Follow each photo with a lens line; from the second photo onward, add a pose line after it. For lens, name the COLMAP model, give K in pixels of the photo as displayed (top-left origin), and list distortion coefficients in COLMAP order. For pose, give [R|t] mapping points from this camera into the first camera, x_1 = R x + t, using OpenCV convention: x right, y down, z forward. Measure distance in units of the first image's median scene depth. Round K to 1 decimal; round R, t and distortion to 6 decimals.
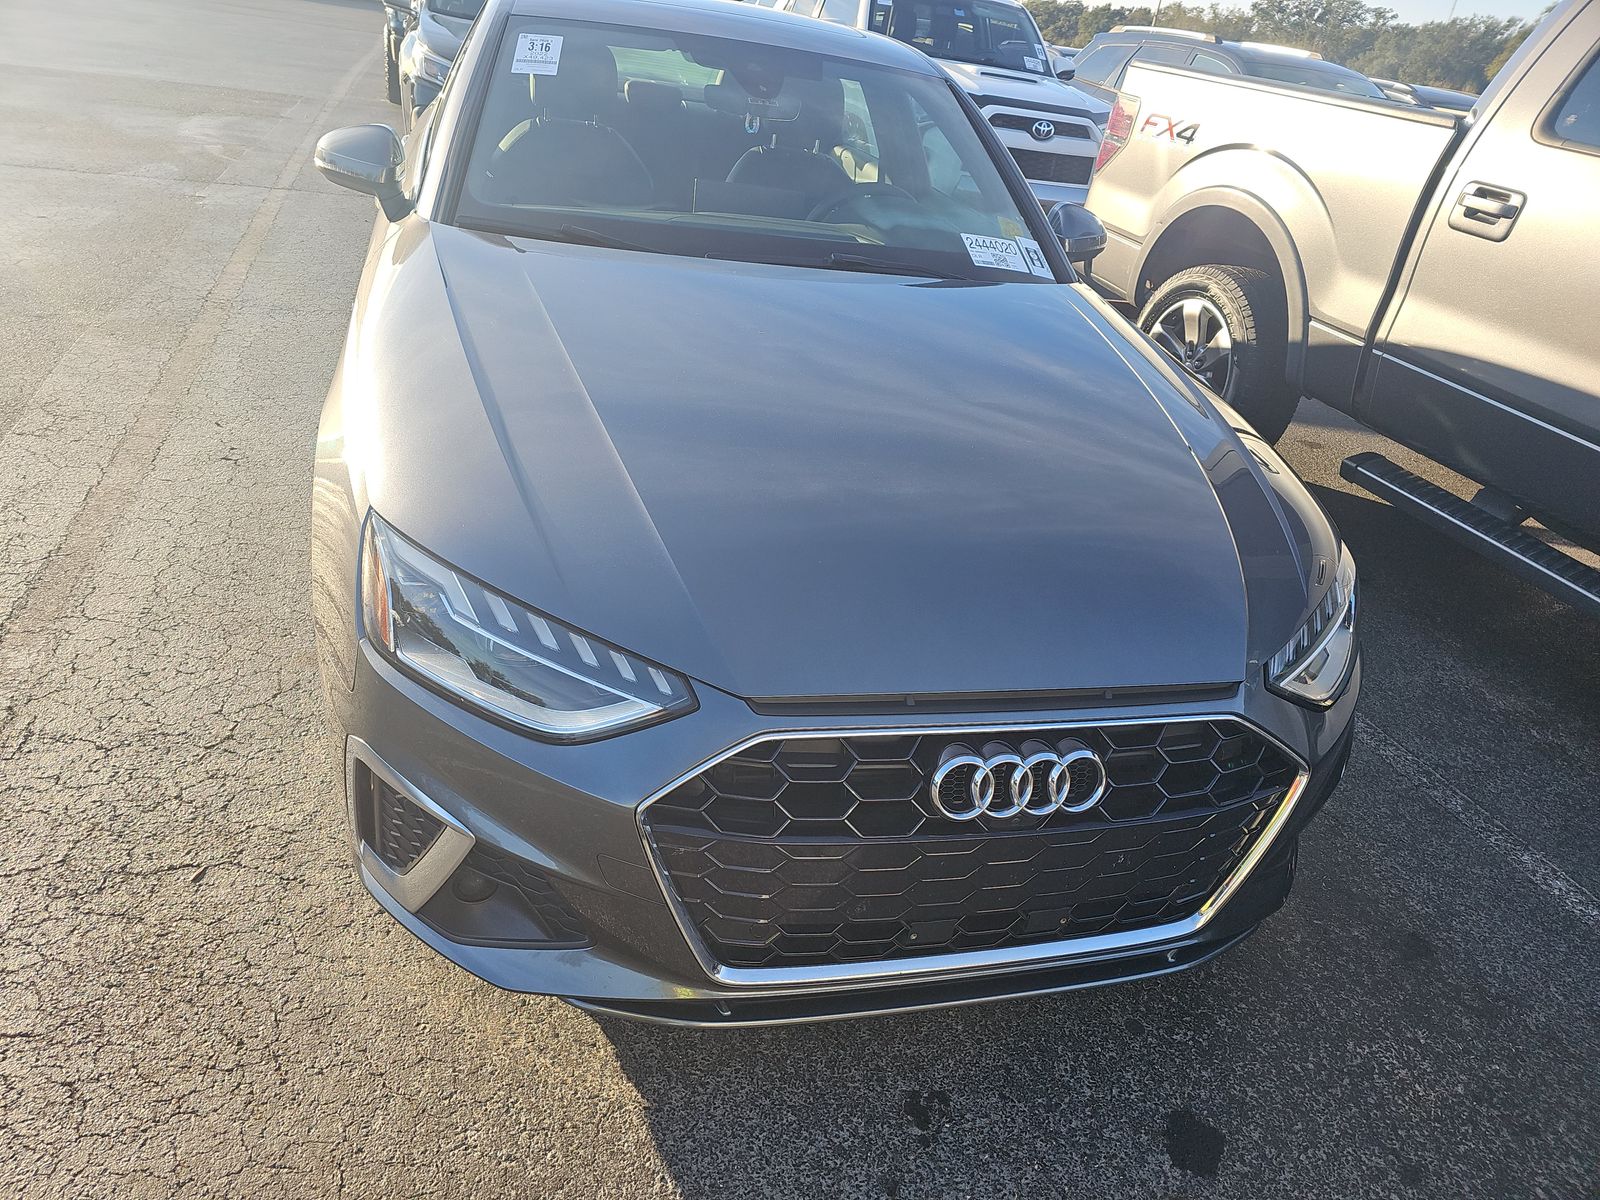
lens RADIAL K [[1082.9, 0, 790.0], [0, 1082.9, 606.7], [0, 0, 1]] dist [0.055893, -0.049965]
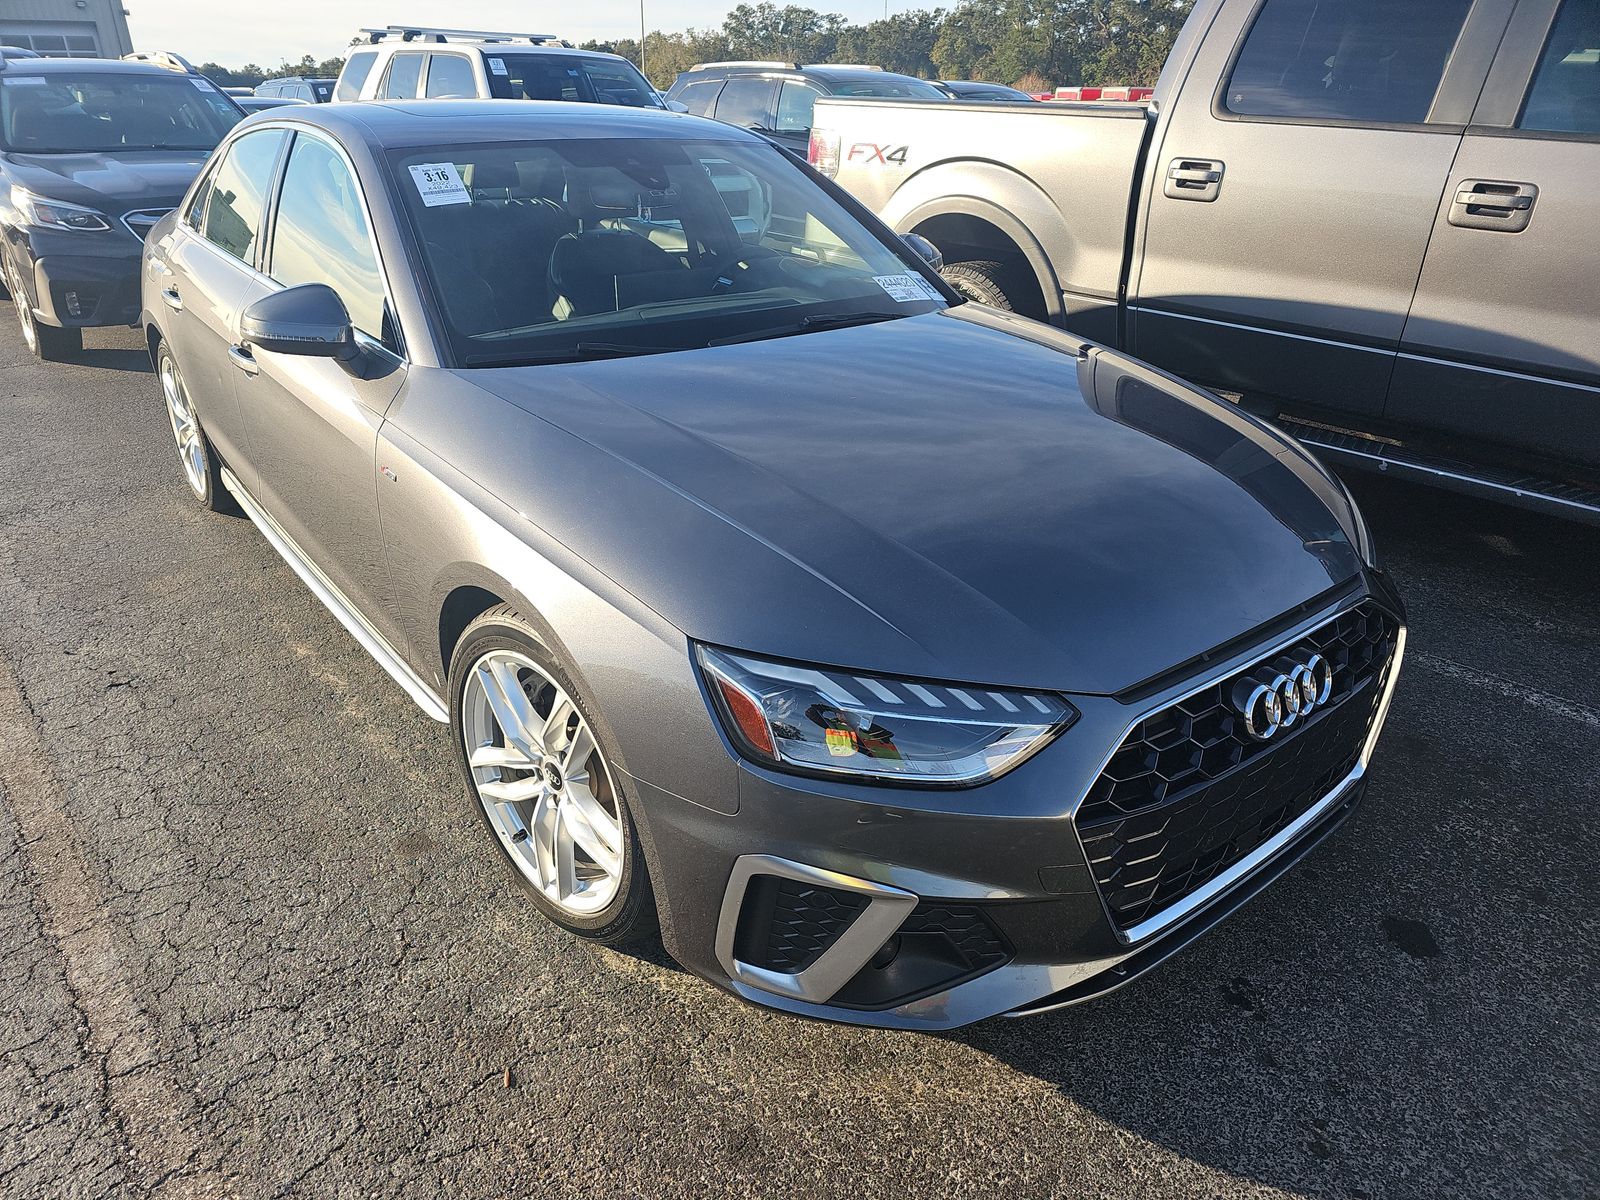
lens RADIAL K [[1082.9, 0, 795.5], [0, 1082.9, 610.8], [0, 0, 1]] dist [0.055893, -0.049965]
pose [[0.906300, -0.286437, 0.310763, -0.284111], [0.294421, 0.955423, 0.021991, -0.052347], [-0.303209, 0.071565, 0.950233, -0.003012]]
